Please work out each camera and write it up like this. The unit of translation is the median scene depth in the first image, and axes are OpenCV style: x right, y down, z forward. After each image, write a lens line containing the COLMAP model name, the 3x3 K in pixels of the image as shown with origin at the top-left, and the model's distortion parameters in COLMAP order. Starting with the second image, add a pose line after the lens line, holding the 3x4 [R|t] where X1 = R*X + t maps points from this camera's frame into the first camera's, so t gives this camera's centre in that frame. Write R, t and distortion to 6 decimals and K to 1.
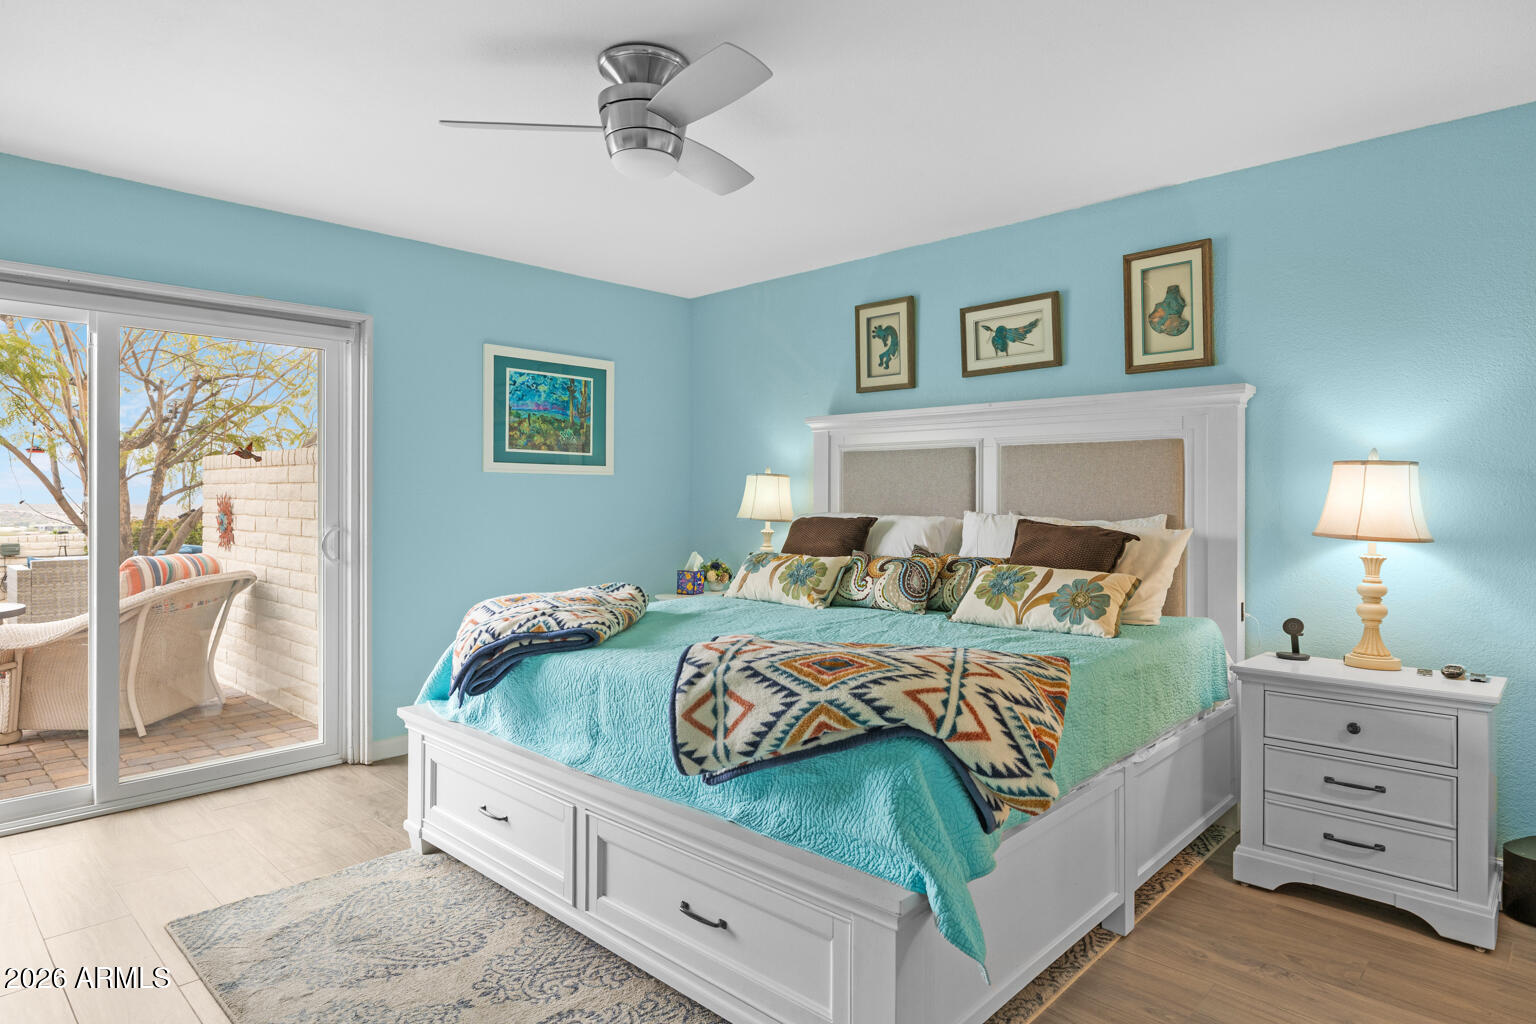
lens RADIAL K [[871.7, 0, 765.5], [0, 871.7, 501.8], [0, 0, 1]] dist [0.002944, 0.000684]
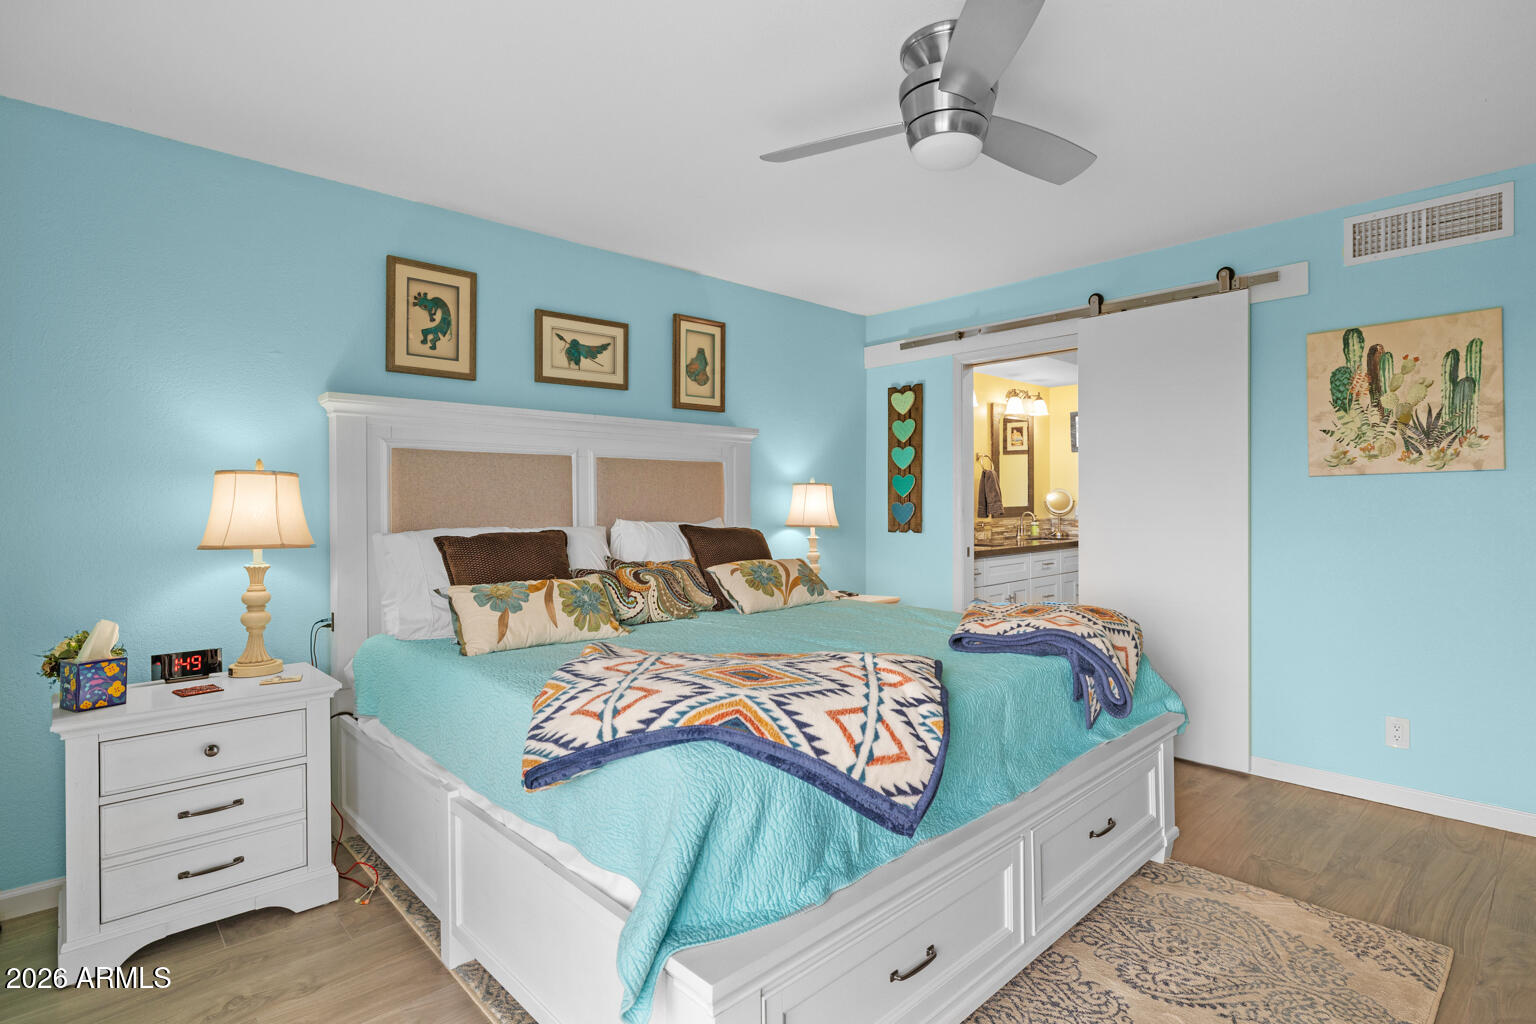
lens RADIAL K [[773.5, 0, 771.9], [0, 773.5, 504.4], [0, 0, 1]] dist [0.032931, 0.000452]
pose [[0.057306, -0.006590, 0.998335, -0.614012], [0.010198, 0.999930, 0.006015, -0.010209], [-0.998305, 0.009836, 0.057369, 0.698073]]
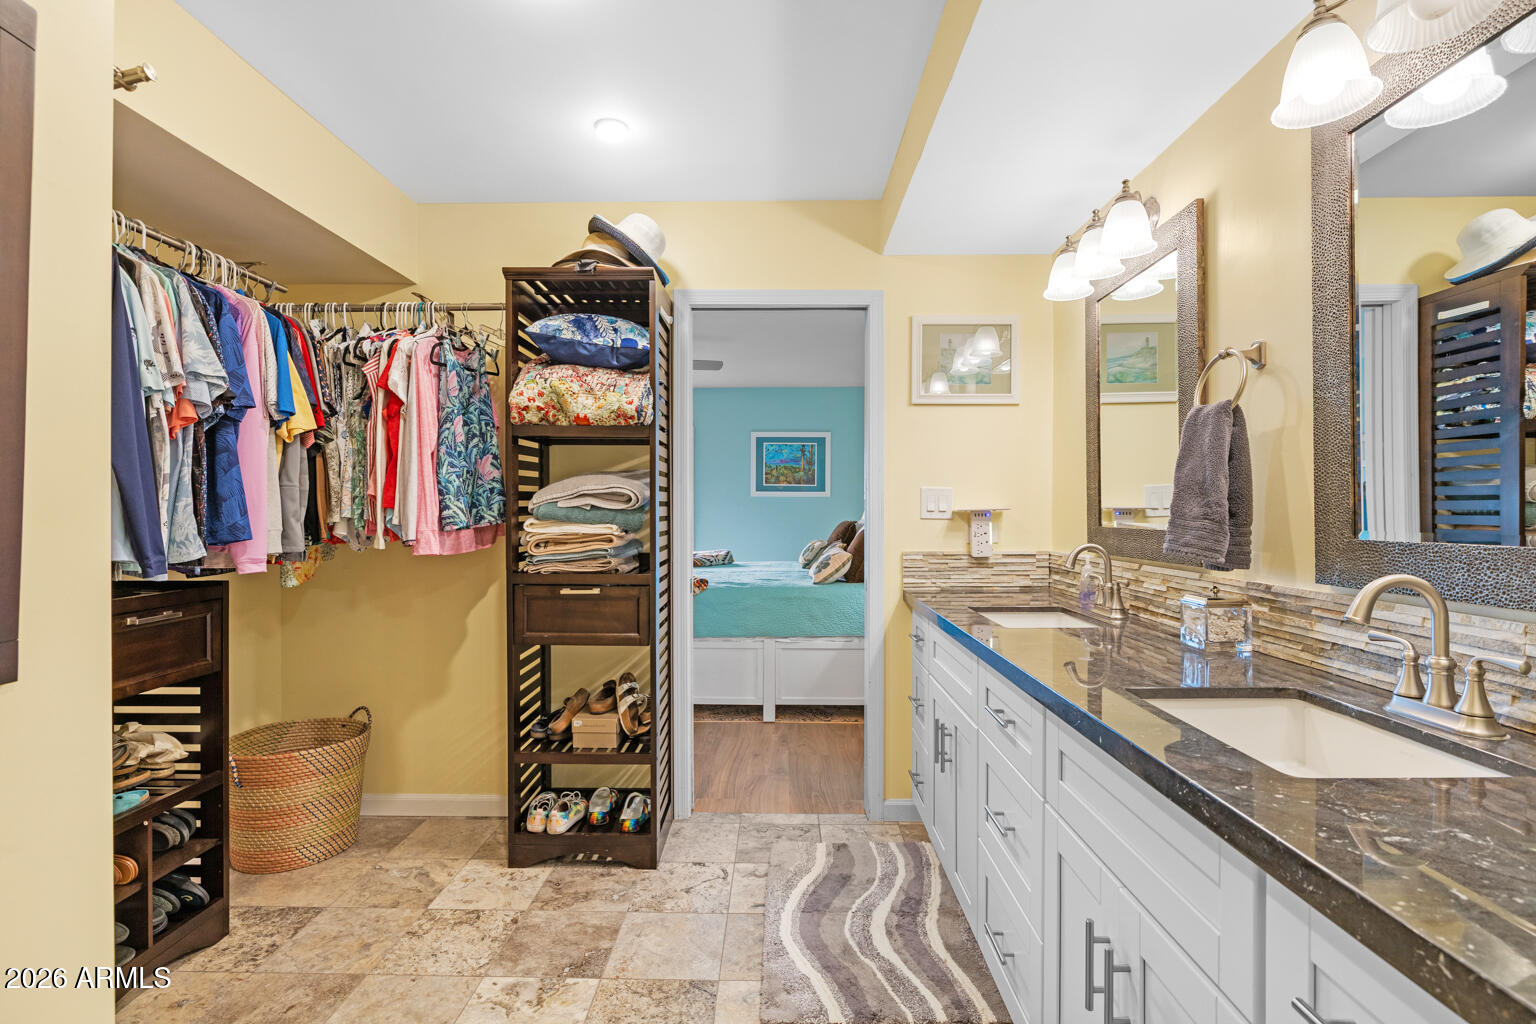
lens RADIAL K [[722.0, 0, 770.9], [0, 722.0, 509.7], [0, 0, 1]] dist [-0.000471, -0.000068]
pose [[0.669552, -0.000418, -0.742765, 1.121833], [-0.005552, 0.999969, -0.005568, 0.005833], [0.742744, 0.007852, 0.669529, -0.083146]]
